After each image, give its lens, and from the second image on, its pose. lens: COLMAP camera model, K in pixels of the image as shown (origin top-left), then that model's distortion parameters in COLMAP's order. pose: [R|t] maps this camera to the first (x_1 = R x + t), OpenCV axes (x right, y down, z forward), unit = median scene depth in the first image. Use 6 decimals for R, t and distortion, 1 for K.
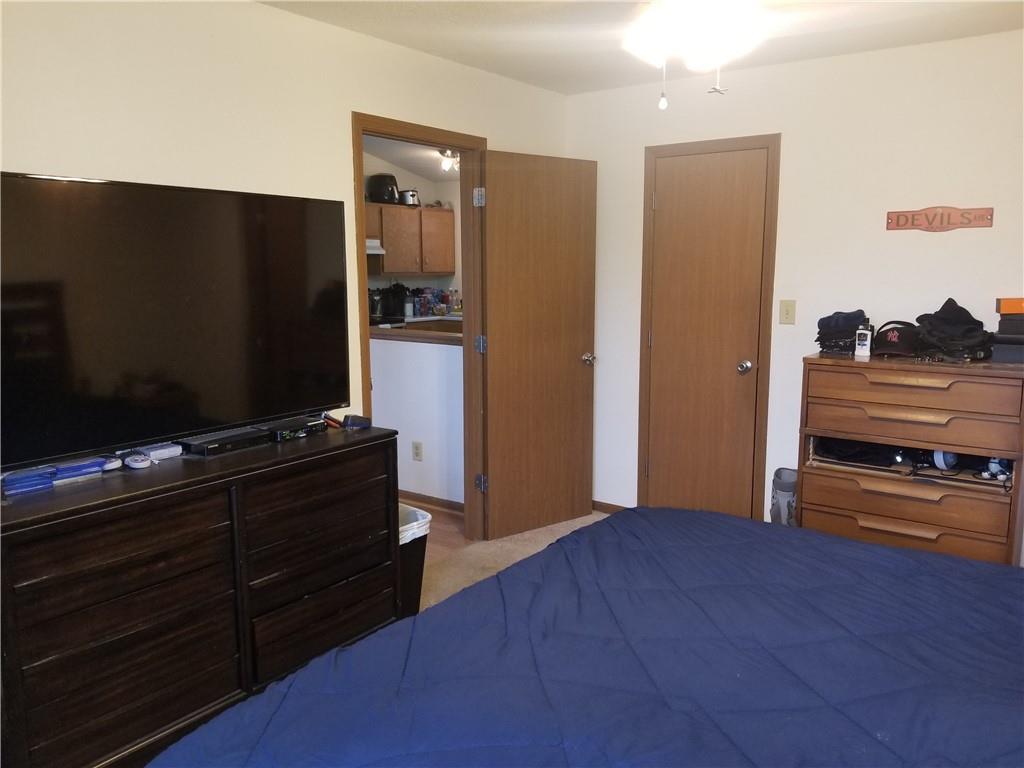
lens RADIAL K [[792.5, 0, 537.9], [0, 792.5, 389.2], [0, 0, 1]] dist [0.078026, -0.135959]
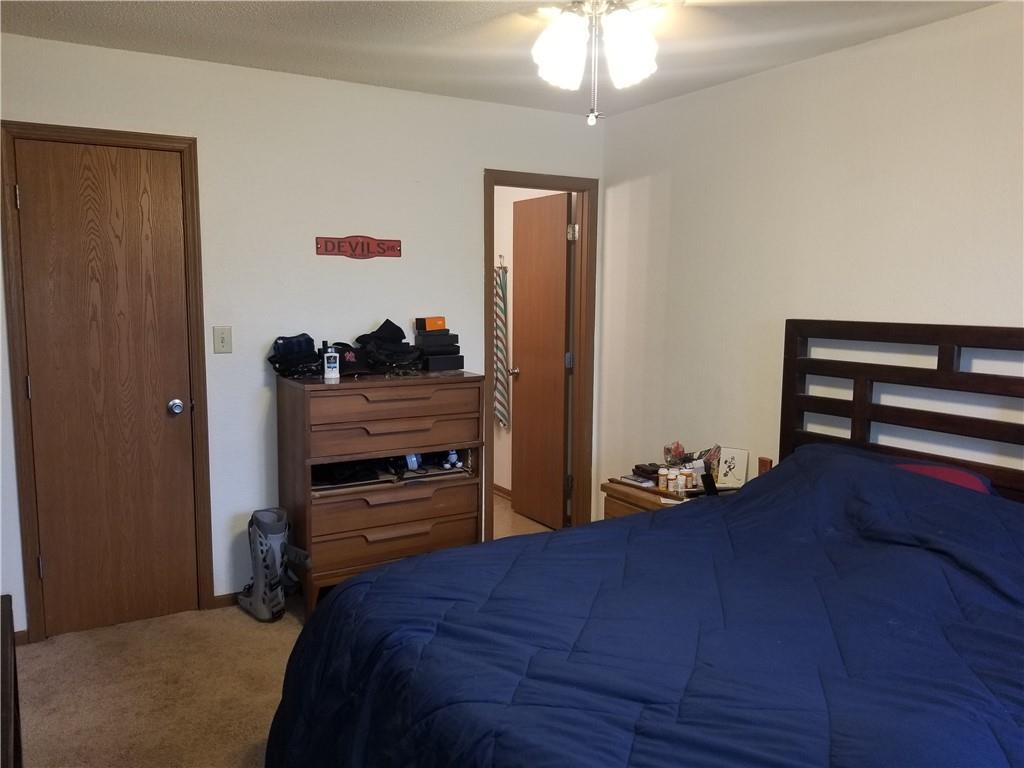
lens RADIAL K [[792.5, 0, 512.0], [0, 792.5, 389.9], [0, 0, 1]] dist [0.078026, -0.135959]
pose [[0.405208, -0.110657, 0.907503, -0.417982], [0.137373, 0.988747, 0.059225, -0.055655], [-0.903844, 0.100668, 0.415850, 0.379087]]
